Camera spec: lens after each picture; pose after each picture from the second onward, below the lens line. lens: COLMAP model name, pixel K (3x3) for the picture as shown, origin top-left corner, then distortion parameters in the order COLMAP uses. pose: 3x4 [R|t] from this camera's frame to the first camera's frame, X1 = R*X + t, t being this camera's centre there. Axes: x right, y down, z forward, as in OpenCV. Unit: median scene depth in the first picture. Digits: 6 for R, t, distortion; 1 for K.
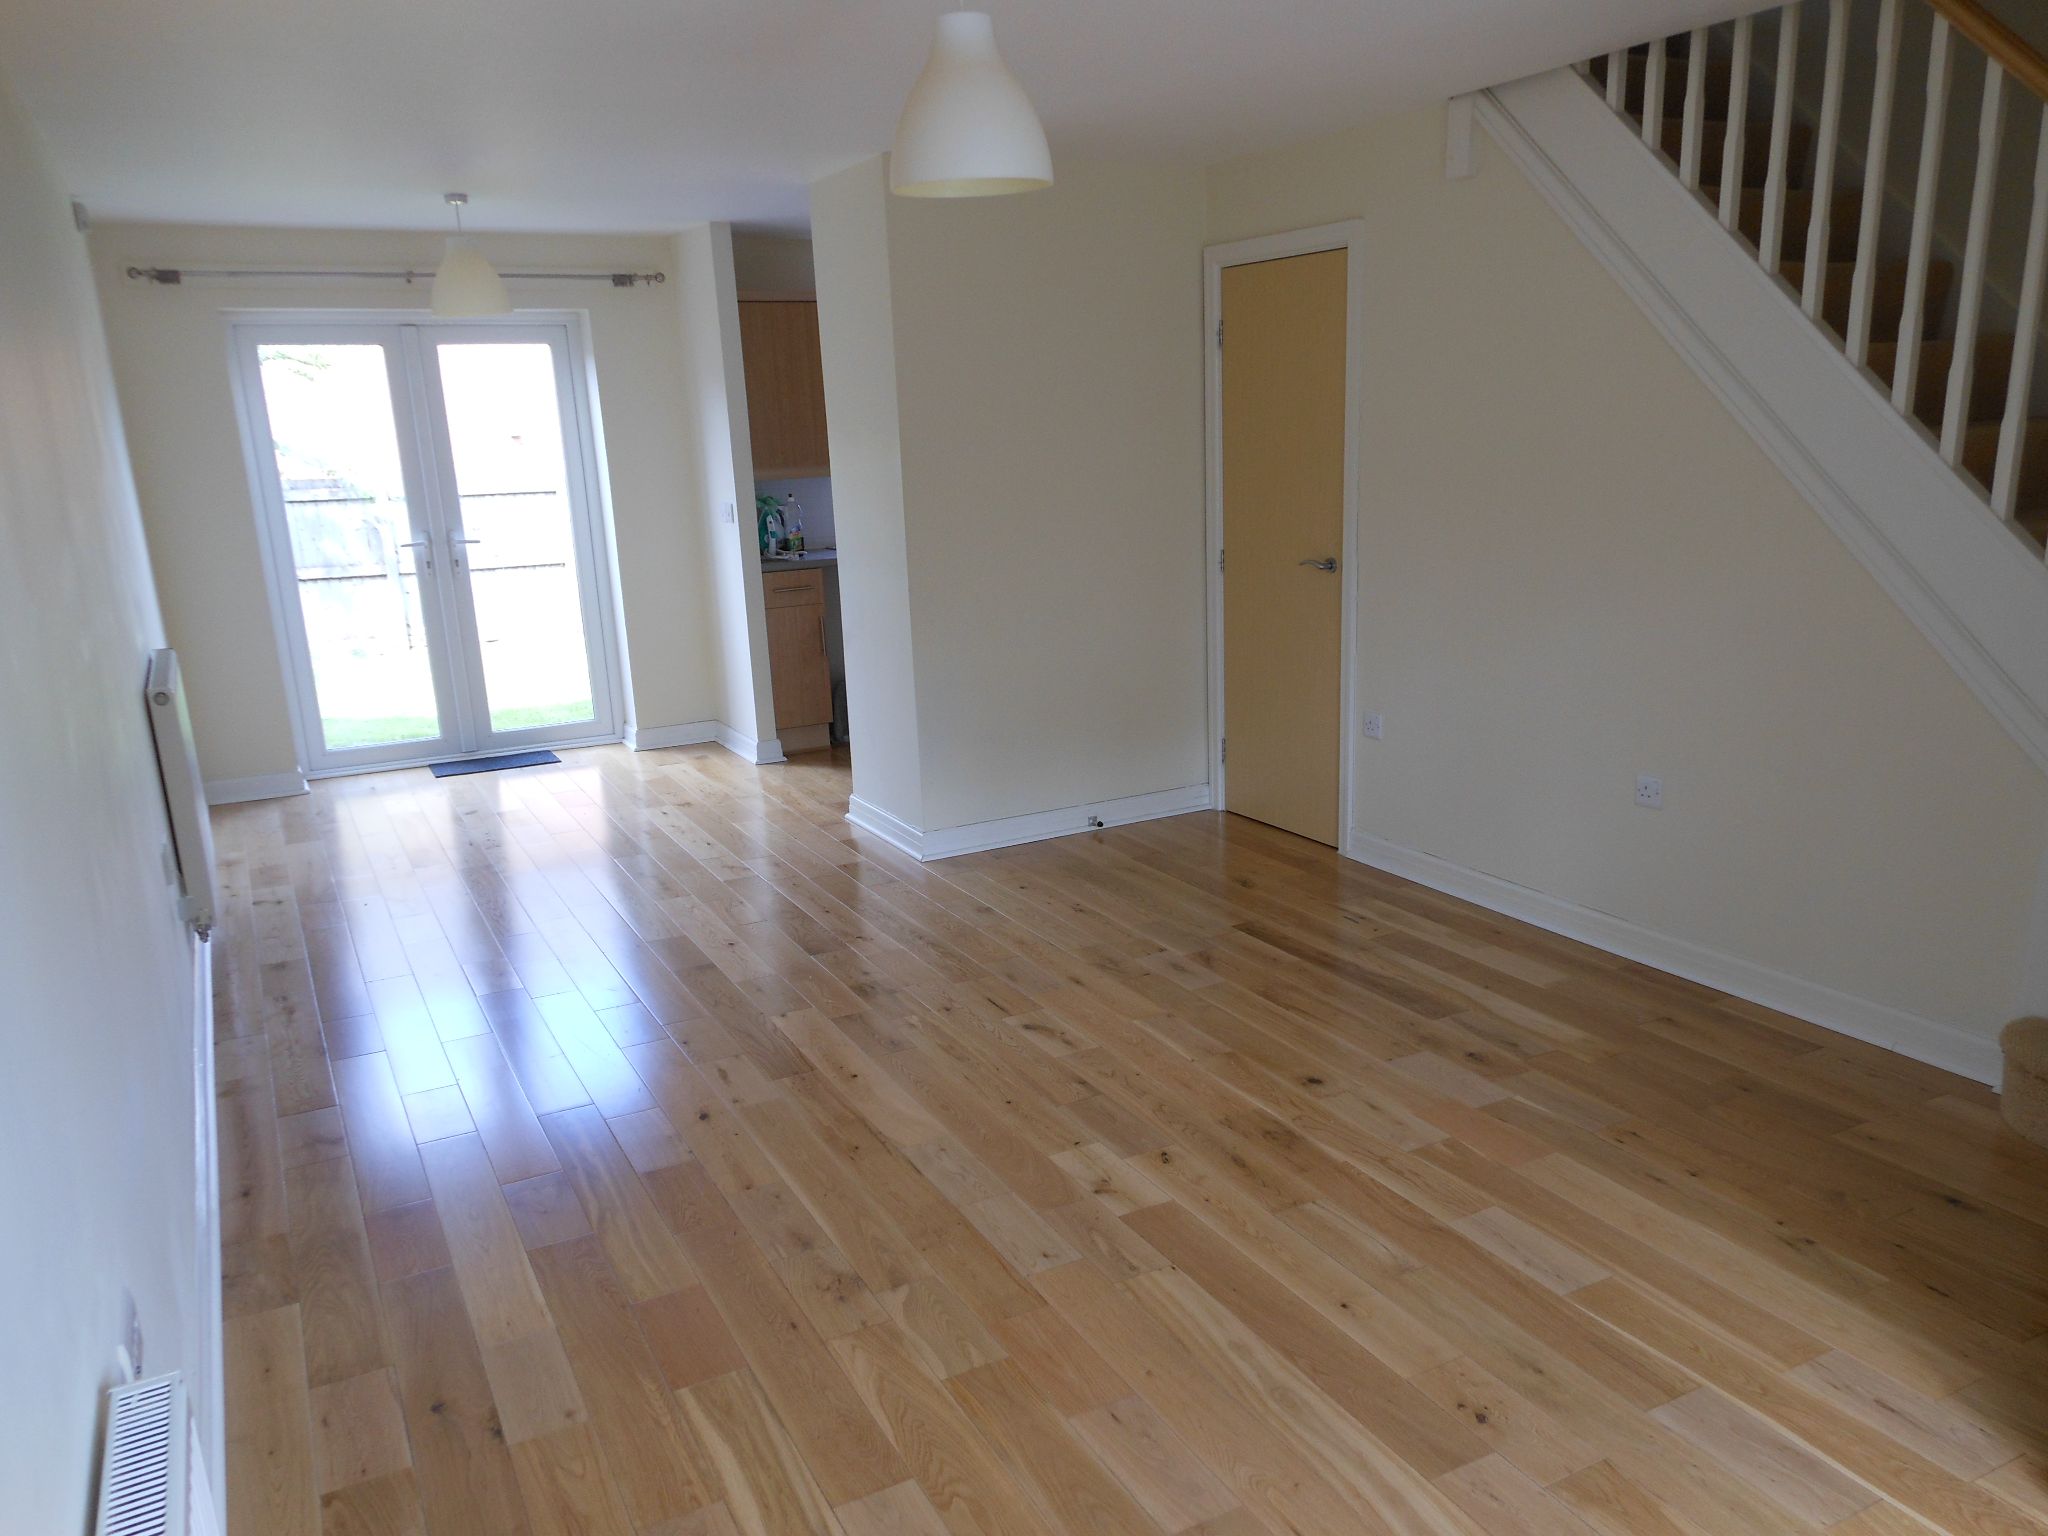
lens RADIAL K [[1496.7, 0, 1051.1], [0, 1496.7, 834.0], [0, 0, 1]] dist [-0.015180, 0.005393]
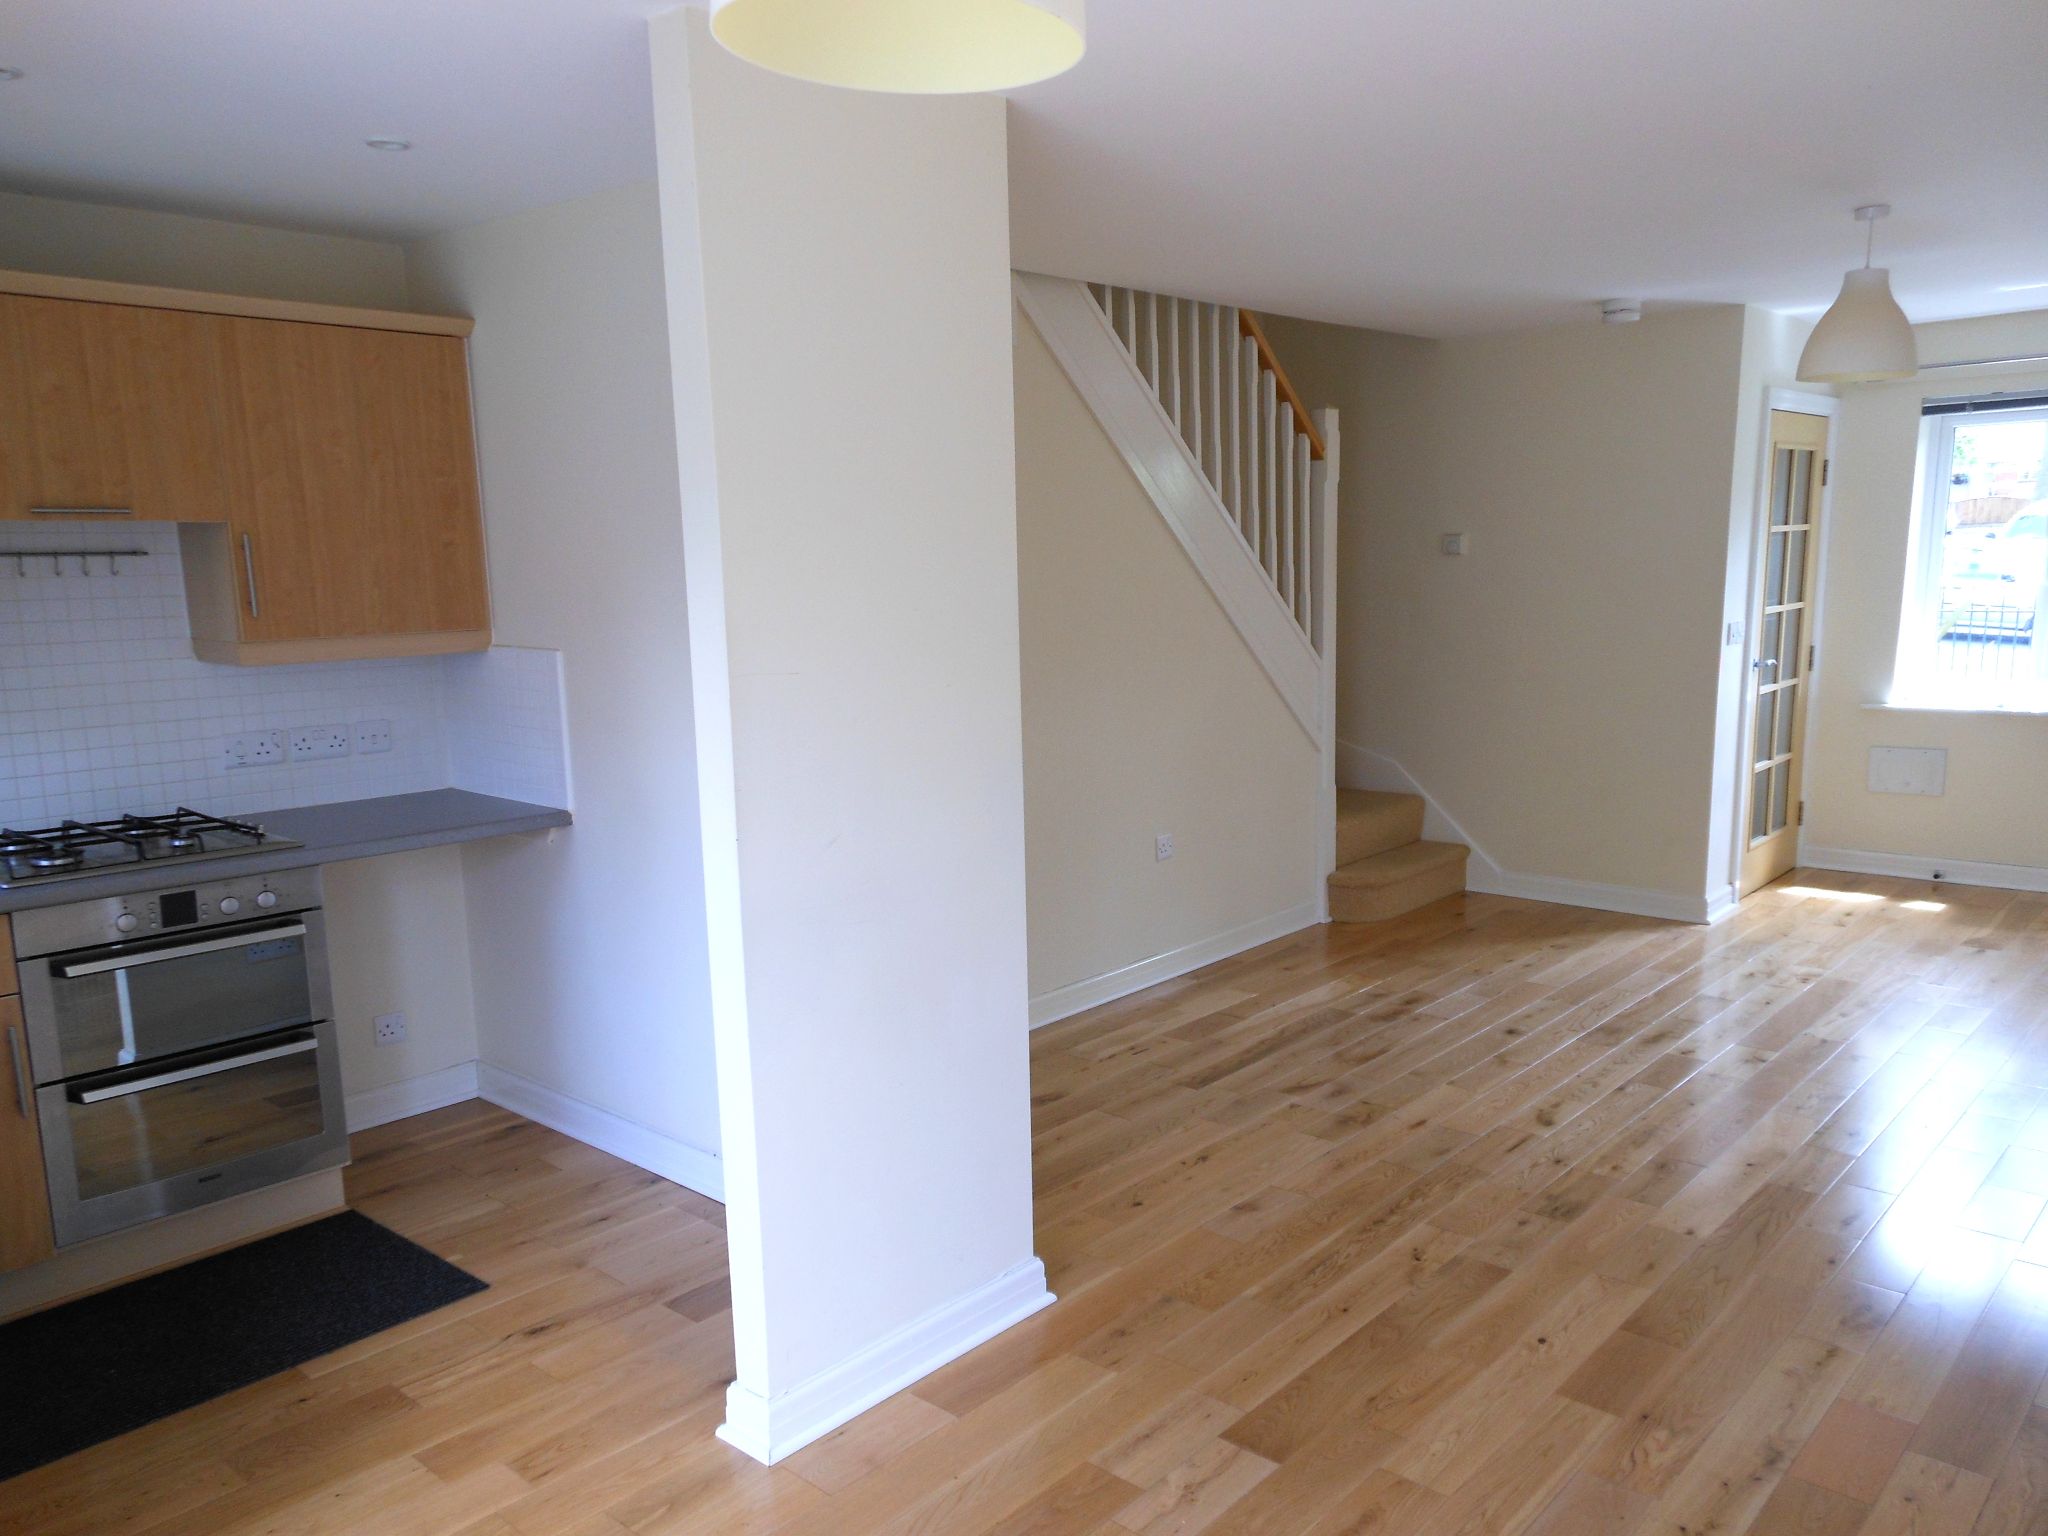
lens RADIAL K [[1496.7, 0, 1051.1], [0, 1496.7, 834.0], [0, 0, 1]] dist [-0.015180, 0.005393]
pose [[-0.328644, -0.127481, 0.935811, -0.816419], [0.295846, 0.927086, 0.230190, -0.381192], [-0.896922, 0.352506, -0.266966, 1.479916]]
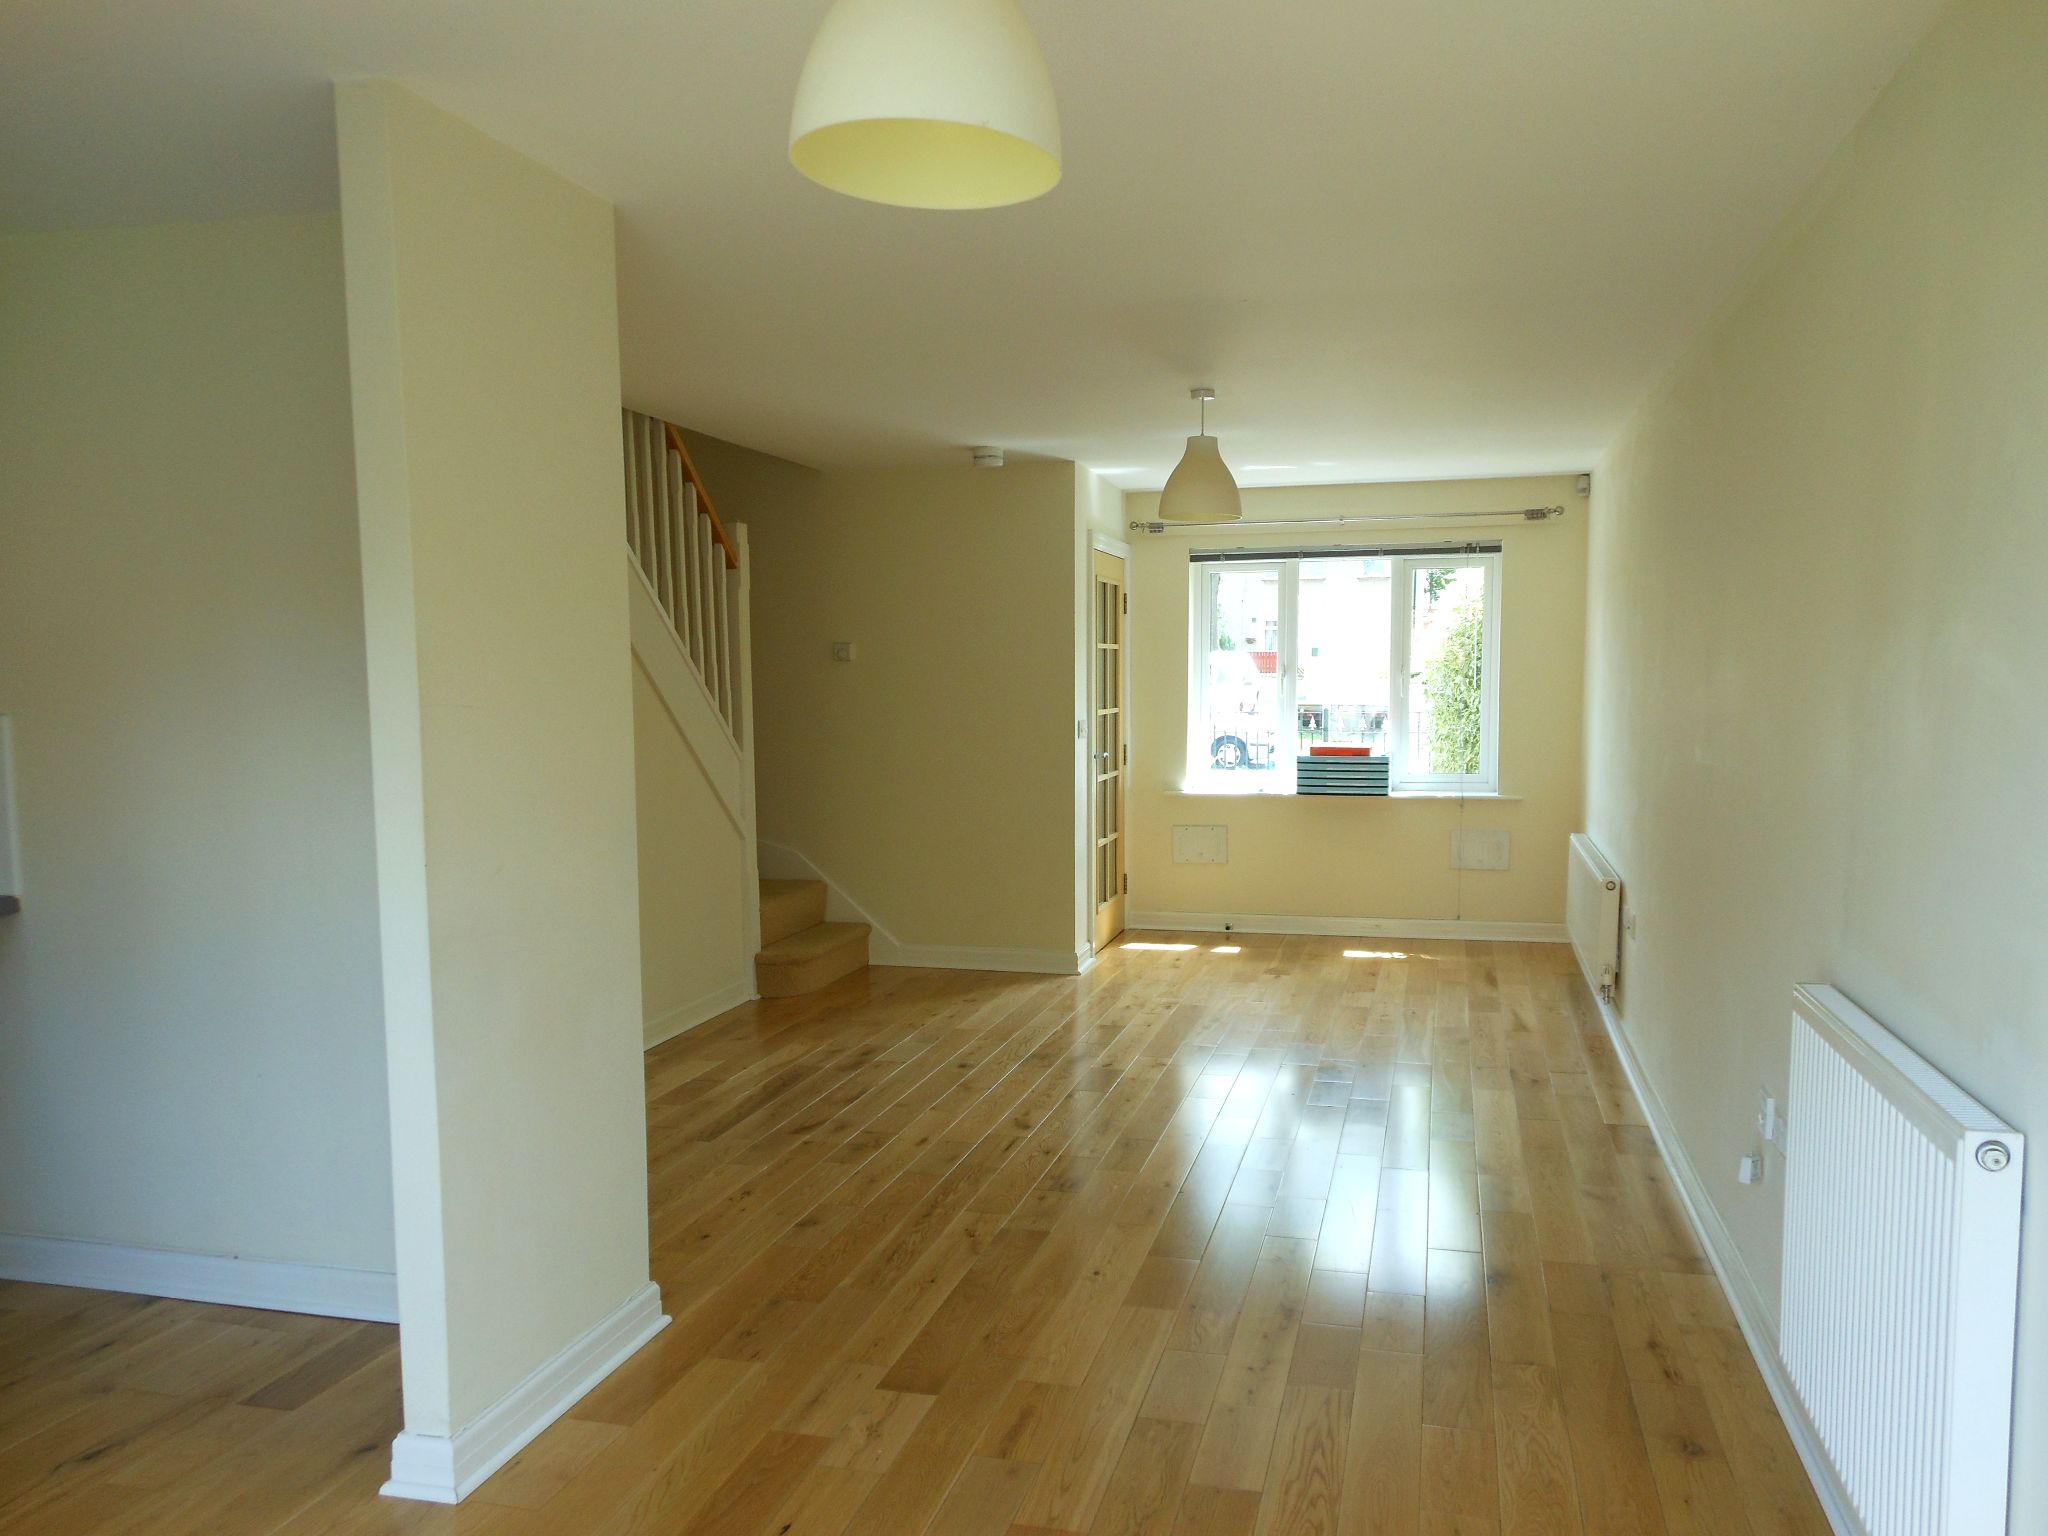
lens RADIAL K [[1496.7, 0, 1051.1], [0, 1496.7, 834.0], [0, 0, 1]] dist [-0.015180, 0.005393]
pose [[-0.731085, -0.028477, 0.681692, -0.818445], [0.218126, 0.936939, 0.273070, -0.401968], [-0.646480, 0.348332, -0.678770, 1.683050]]
